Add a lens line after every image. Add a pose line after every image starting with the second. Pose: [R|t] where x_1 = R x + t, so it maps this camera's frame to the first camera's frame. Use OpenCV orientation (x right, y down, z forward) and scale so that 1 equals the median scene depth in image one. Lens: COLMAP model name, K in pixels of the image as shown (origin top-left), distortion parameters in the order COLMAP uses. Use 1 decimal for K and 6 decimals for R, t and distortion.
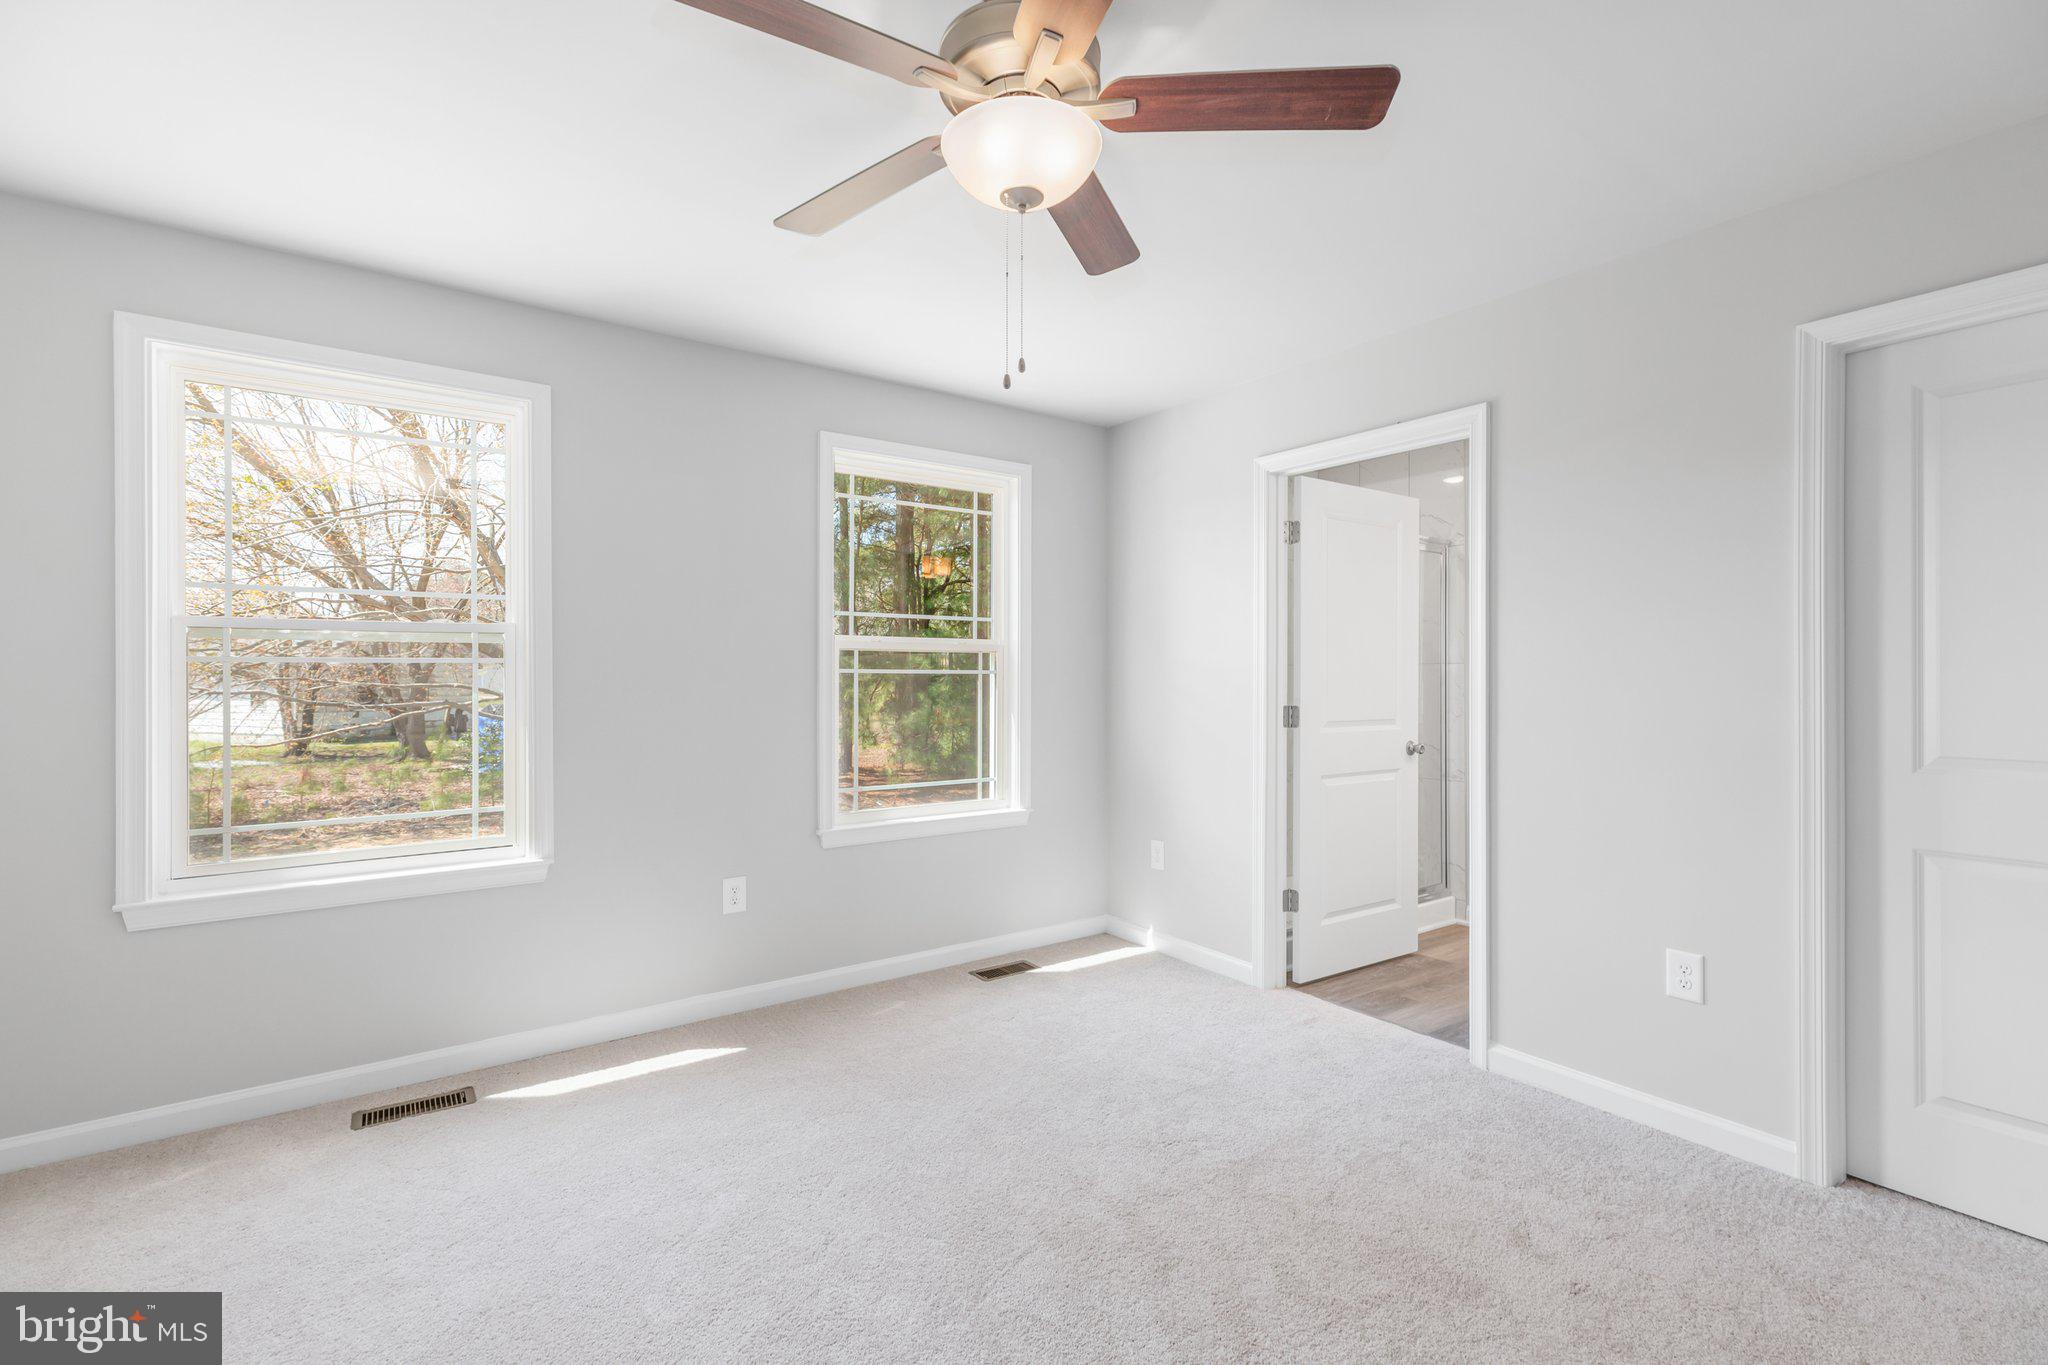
lens RADIAL K [[942.1, 0, 1039.8], [0, 942.1, 671.5], [0, 0, 1]] dist [0.014891, 0.000906]
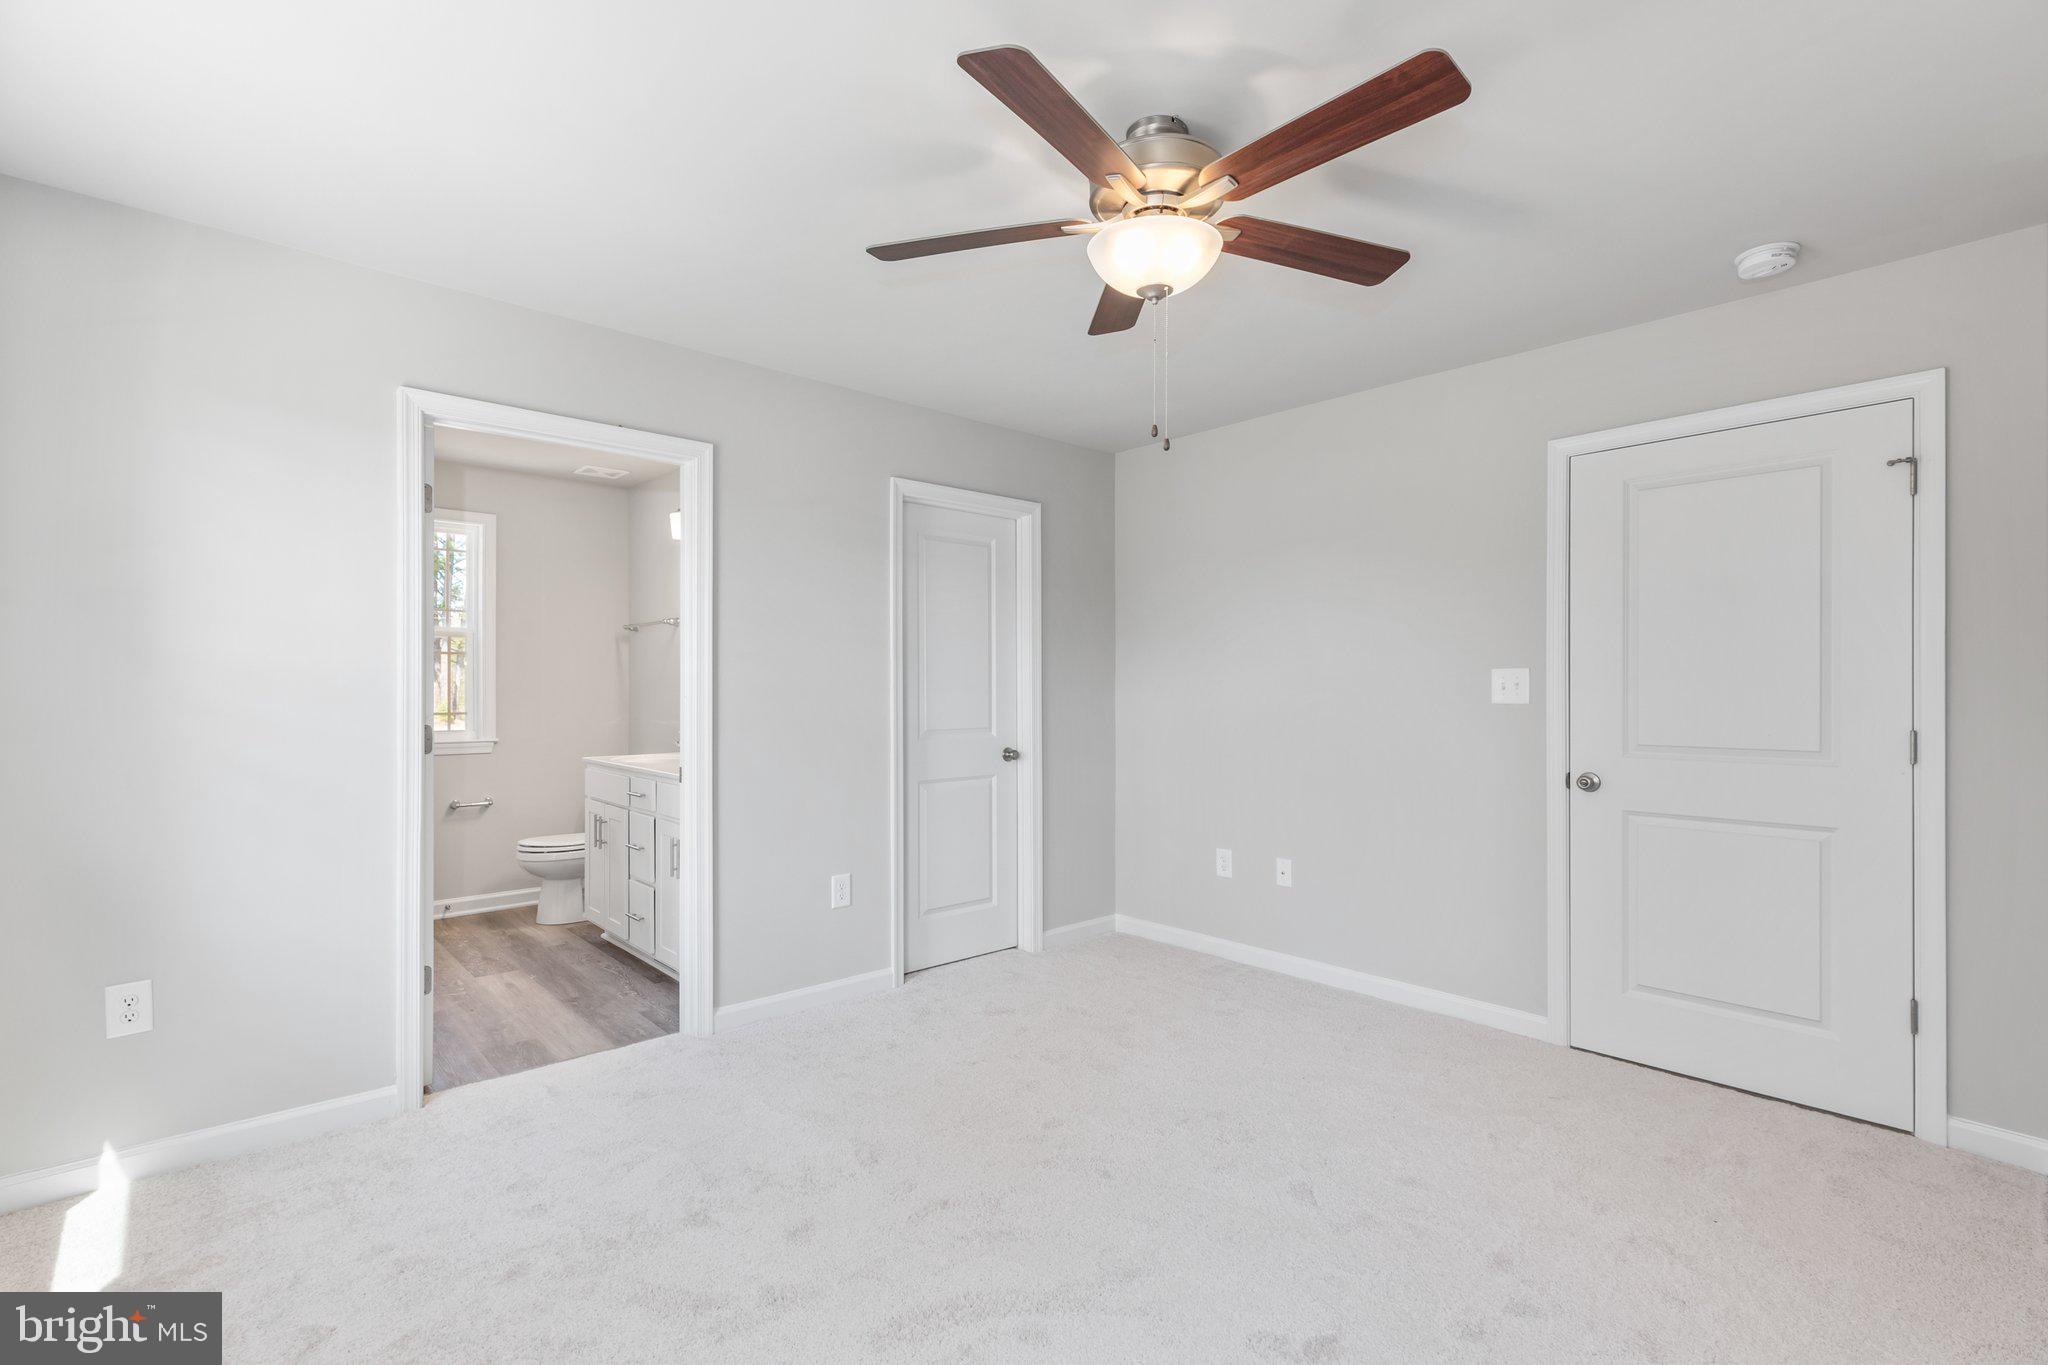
lens RADIAL K [[942.1, 0, 1029.8], [0, 942.1, 686.6], [0, 0, 1]] dist [0.014891, 0.000906]
pose [[-0.093957, -0.002224, 0.995574, -0.903493], [-0.002372, 0.999995, 0.002010, 0.002487], [-0.995573, -0.002172, -0.093962, 0.965059]]
